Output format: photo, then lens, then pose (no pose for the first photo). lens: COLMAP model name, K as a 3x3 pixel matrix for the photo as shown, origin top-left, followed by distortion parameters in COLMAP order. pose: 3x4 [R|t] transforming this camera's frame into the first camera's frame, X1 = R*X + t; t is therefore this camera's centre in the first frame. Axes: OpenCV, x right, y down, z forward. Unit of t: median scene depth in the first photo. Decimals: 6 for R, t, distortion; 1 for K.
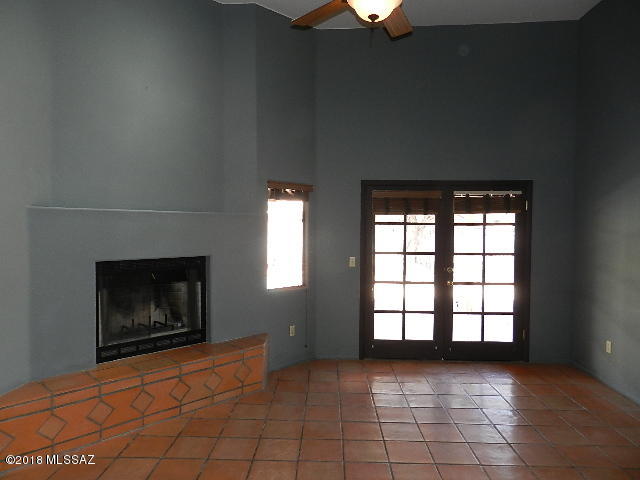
lens RADIAL K [[435.1, 0, 320.0], [0, 435.1, 240.0], [0, 0, 1]] dist [0.019554, -0.001310]
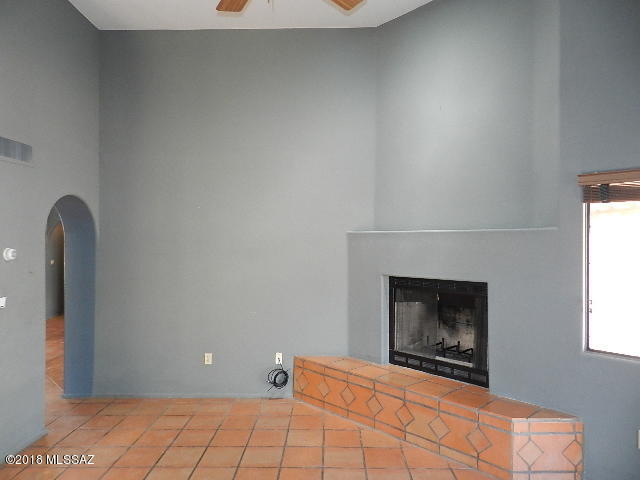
lens RADIAL K [[435.1, 0, 320.0], [0, 435.1, 240.0], [0, 0, 1]] dist [0.019554, -0.001310]
pose [[-0.015323, -0.009805, -0.999835, 0.601062], [-0.028004, 0.999564, -0.009374, -0.028623], [0.999490, 0.027855, -0.015591, 0.744343]]
